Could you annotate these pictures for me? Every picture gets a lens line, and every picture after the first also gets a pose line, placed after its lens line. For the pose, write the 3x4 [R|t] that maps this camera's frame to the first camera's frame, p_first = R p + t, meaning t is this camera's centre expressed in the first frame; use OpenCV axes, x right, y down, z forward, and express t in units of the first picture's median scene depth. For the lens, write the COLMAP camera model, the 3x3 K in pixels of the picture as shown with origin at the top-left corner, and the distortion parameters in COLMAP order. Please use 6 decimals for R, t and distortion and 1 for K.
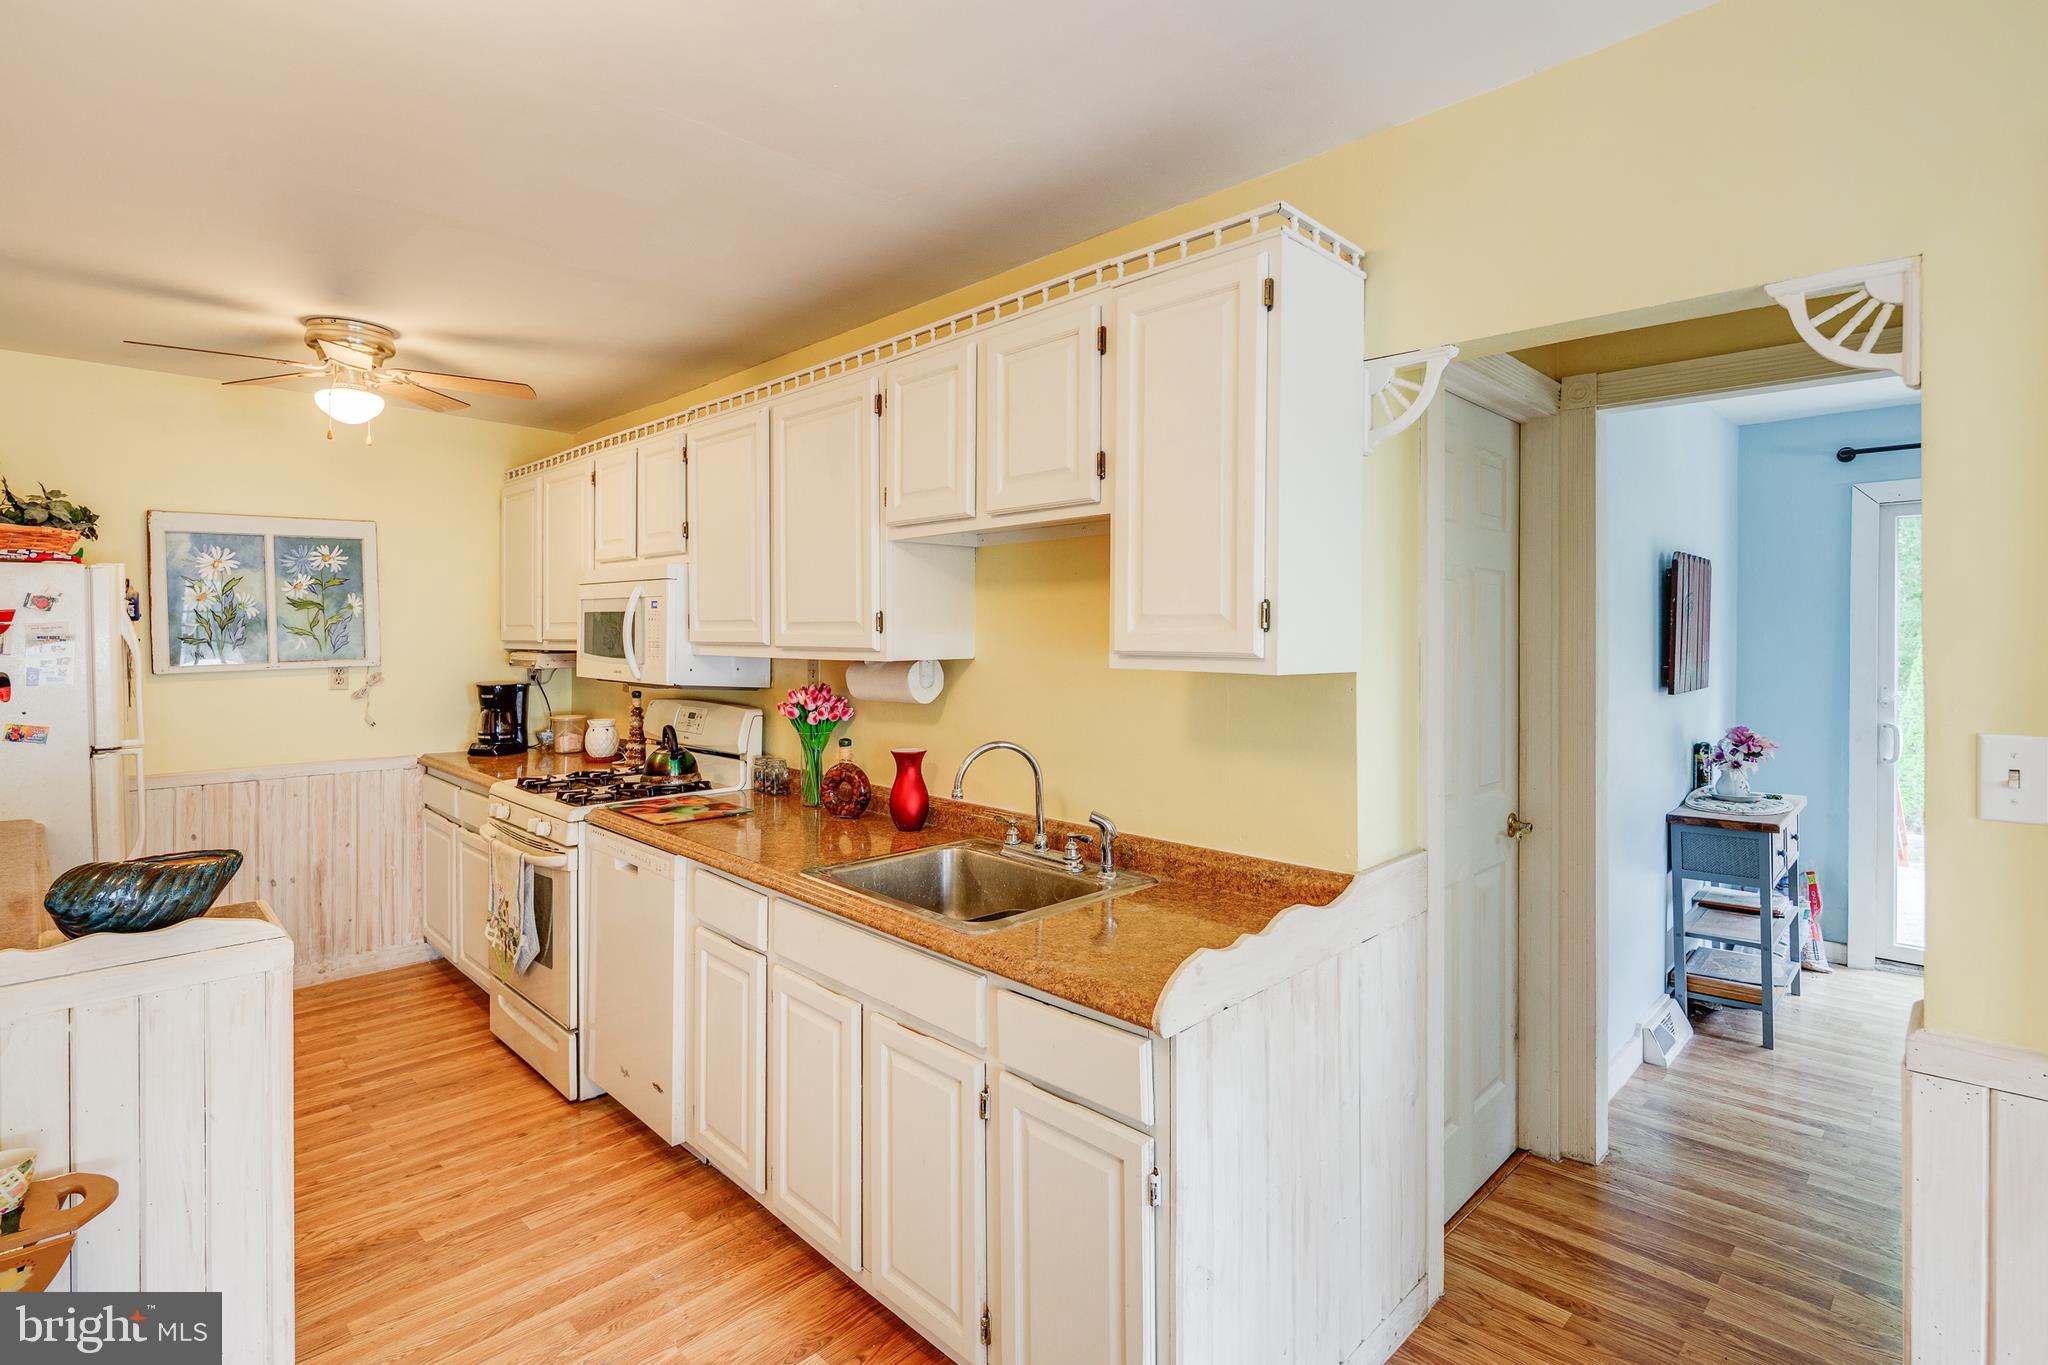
lens RADIAL K [[989.3, 0, 1052.9], [0, 989.3, 637.9], [0, 0, 1]] dist [0.002493, -0.000908]
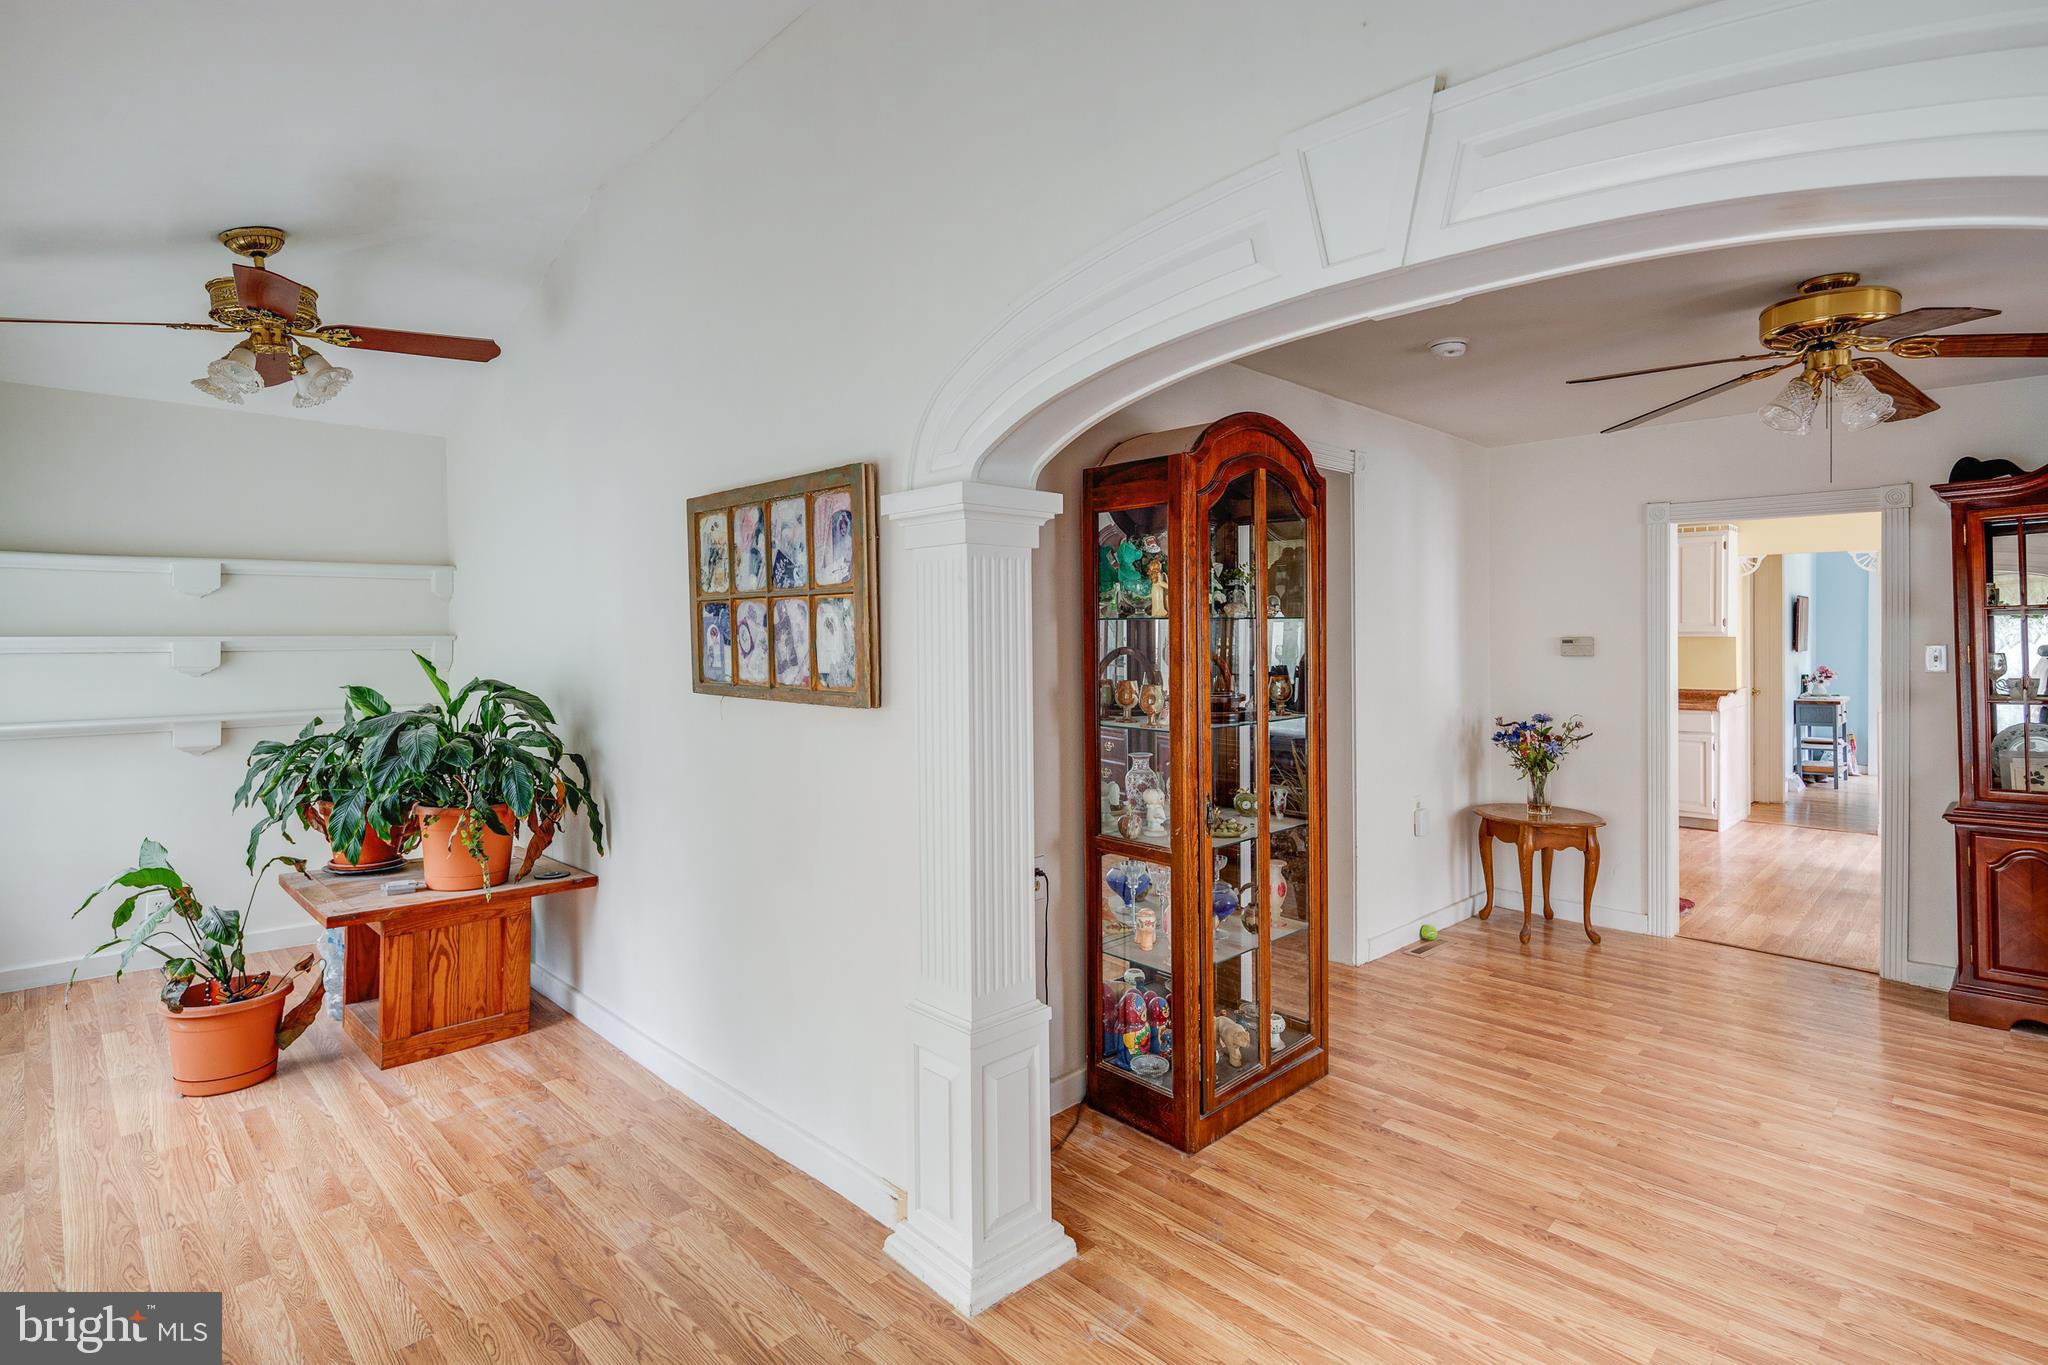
lens RADIAL K [[989.3, 0, 1025.7], [0, 989.3, 634.0], [0, 0, 1]] dist [0.002493, -0.000908]
pose [[0.999582, -0.003278, -0.028720, -0.492724], [0.003062, 0.999967, -0.007553, 0.009925], [0.028744, 0.007462, 0.999559, -0.615622]]
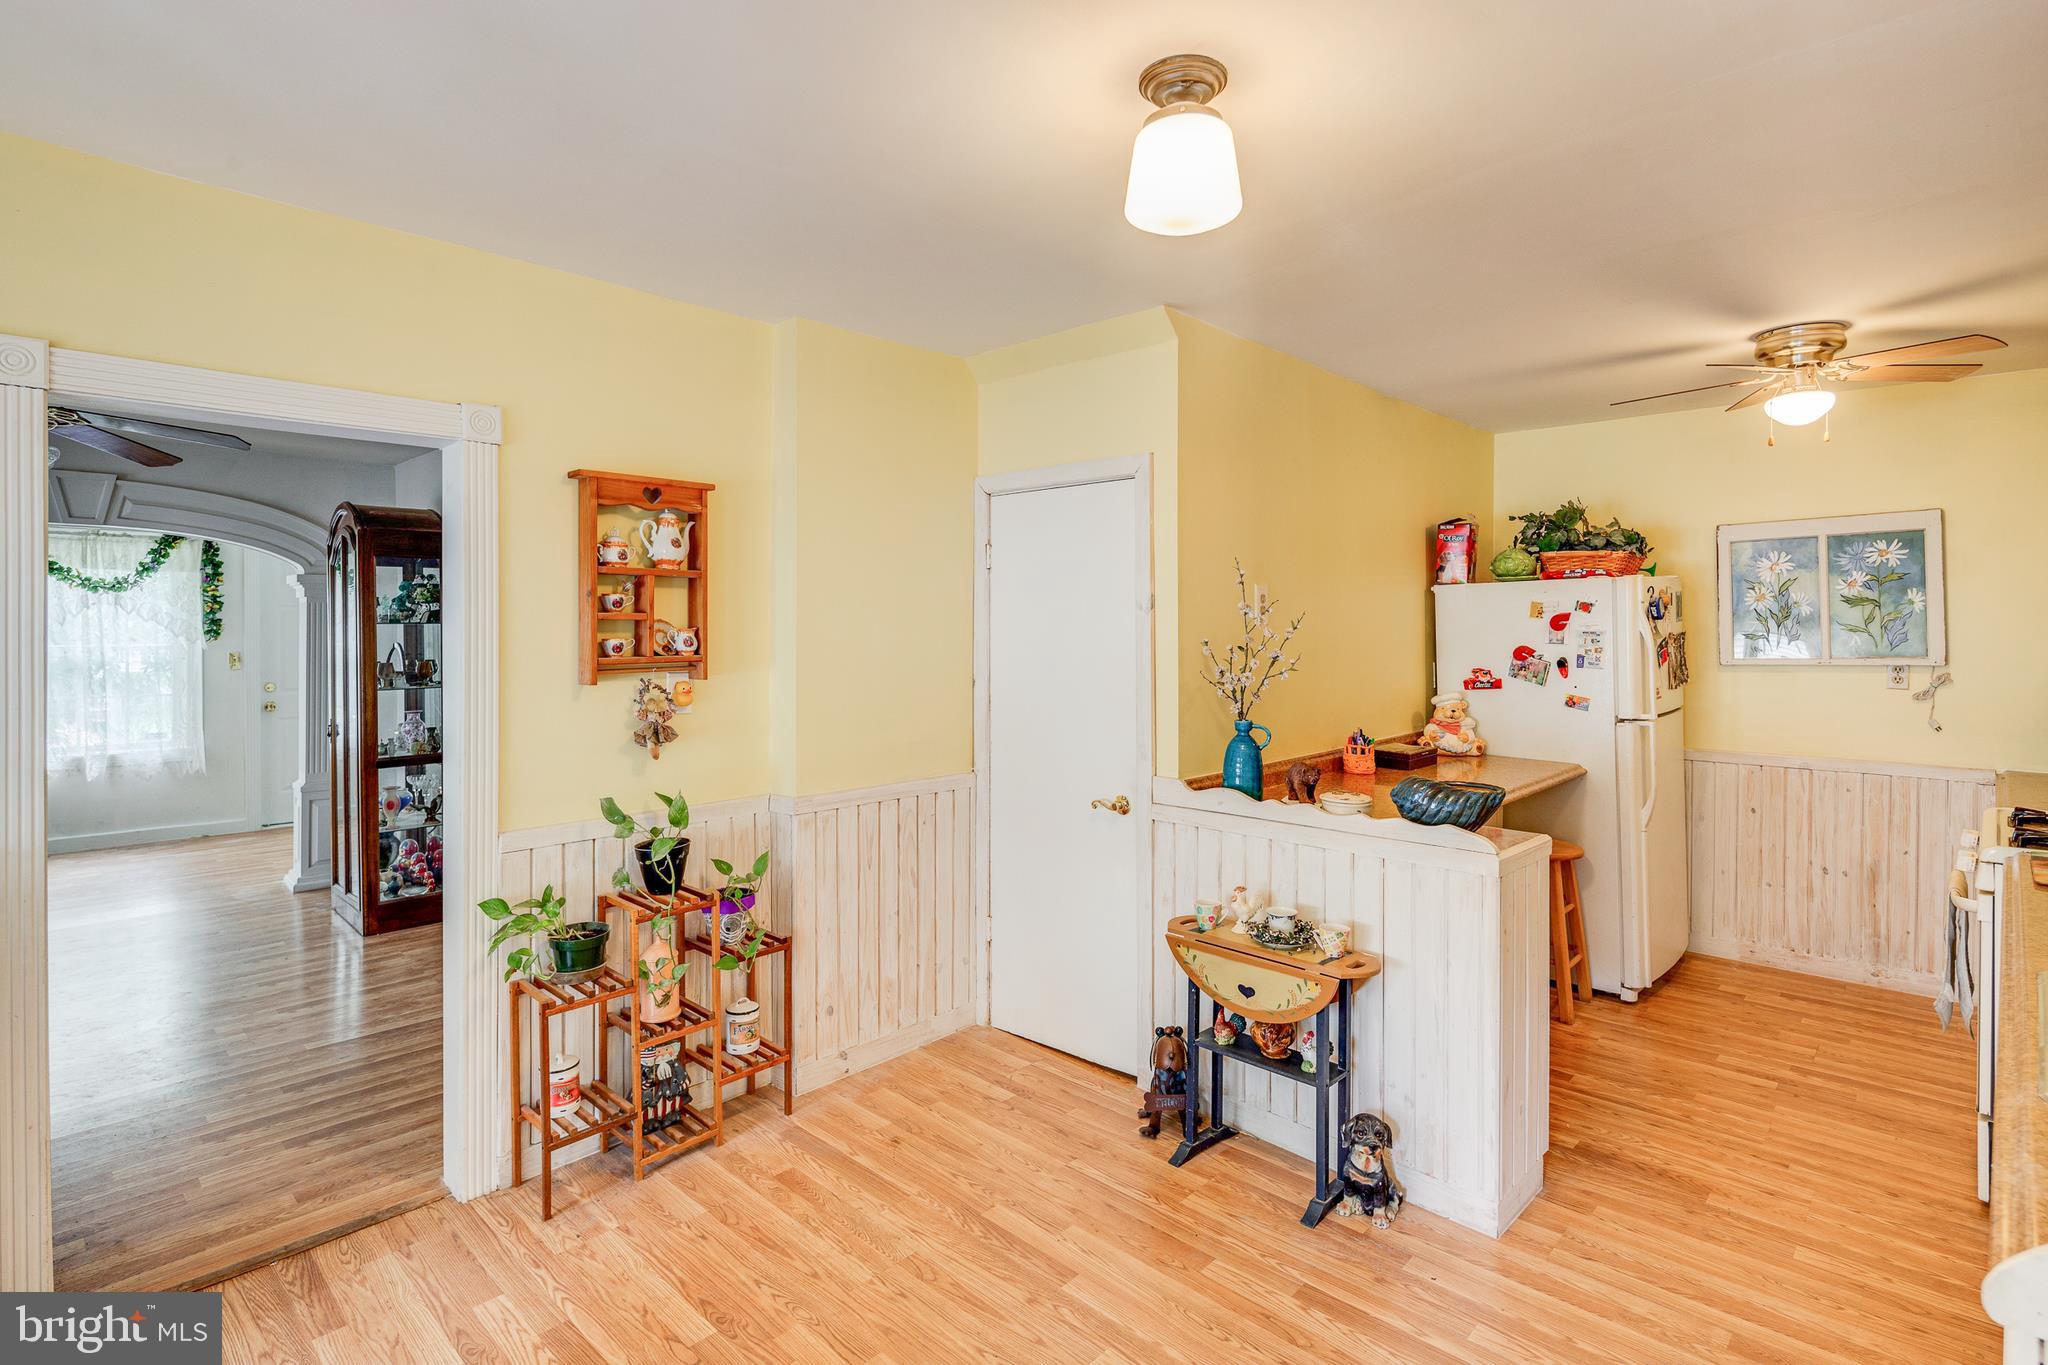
lens RADIAL K [[989.3, 0, 1015.3], [0, 989.3, 632.9], [0, 0, 1]] dist [0.002493, -0.000908]
pose [[0.014847, 0.005559, -0.999874, 0.248471], [-0.007068, 0.999960, 0.005455, -0.001416], [0.999865, 0.006986, 0.014886, 0.142685]]
